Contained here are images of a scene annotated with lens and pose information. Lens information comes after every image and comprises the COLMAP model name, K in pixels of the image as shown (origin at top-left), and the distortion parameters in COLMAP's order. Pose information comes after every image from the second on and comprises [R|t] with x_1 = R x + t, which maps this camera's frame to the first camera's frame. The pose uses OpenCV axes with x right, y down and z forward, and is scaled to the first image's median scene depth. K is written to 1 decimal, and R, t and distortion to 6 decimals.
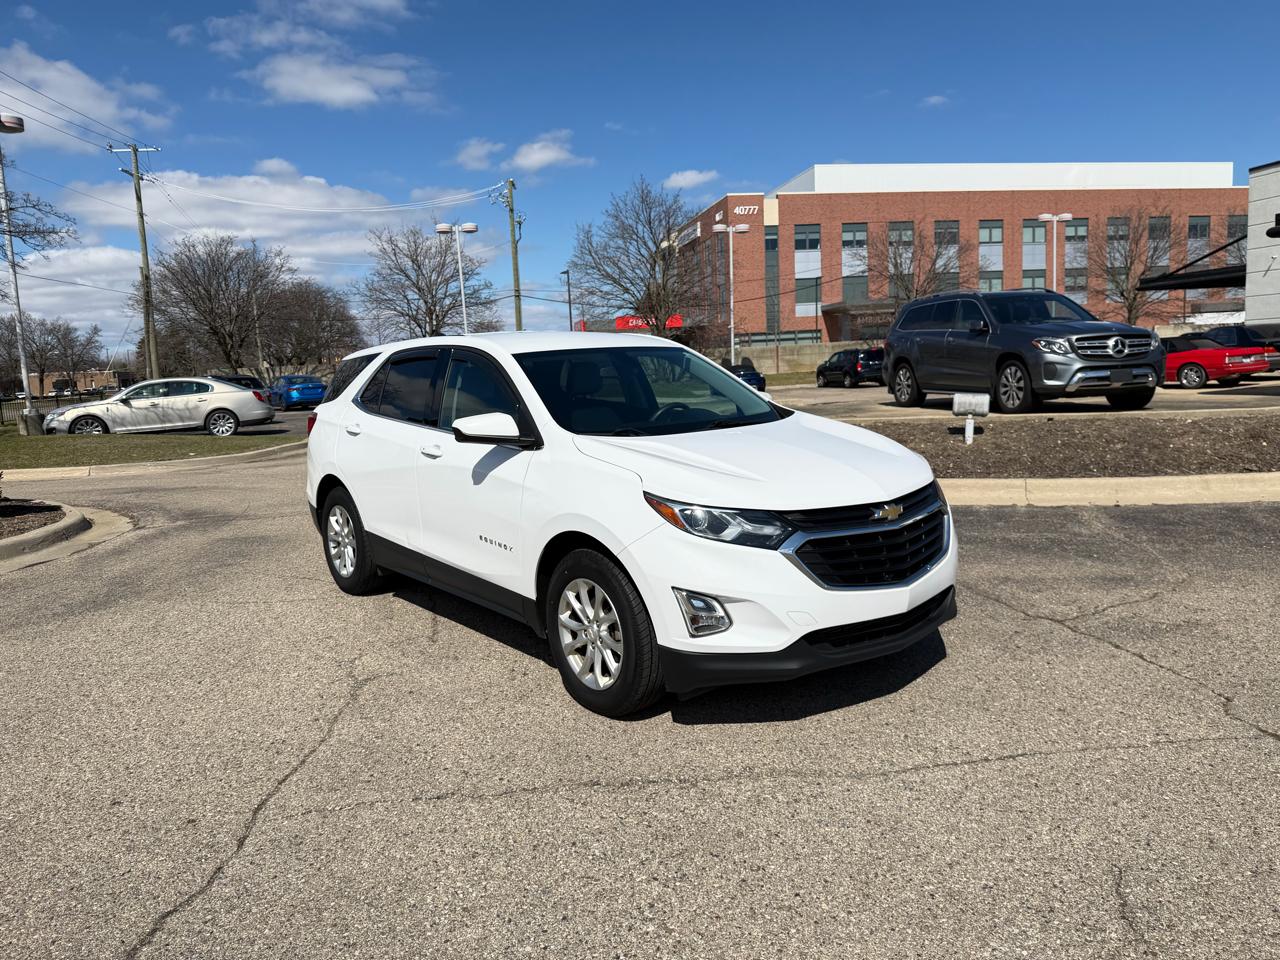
lens RADIAL K [[903.8, 0, 643.4], [0, 903.8, 484.1], [0, 0, 1]] dist [0.065117, -0.092395]
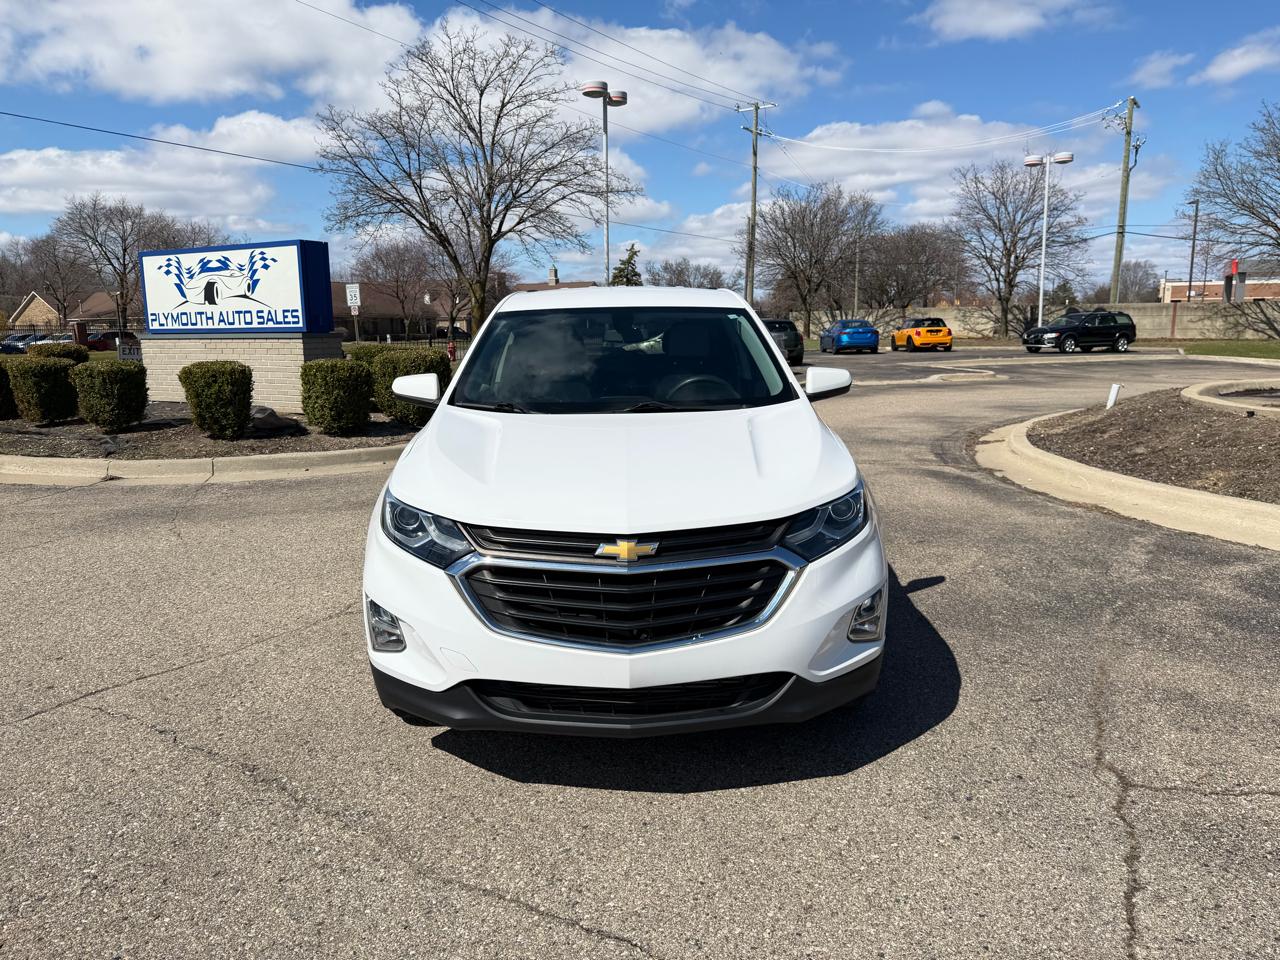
lens RADIAL K [[898.3, 0, 640.0], [0, 898.3, 480.0], [0, 0, 1]] dist [0.035385, -0.048999]
pose [[0.787018, 0.143183, -0.600085, 0.559286], [-0.107257, 0.989638, 0.095464, -0.075761], [0.607535, -0.010769, 0.794220, 0.346817]]
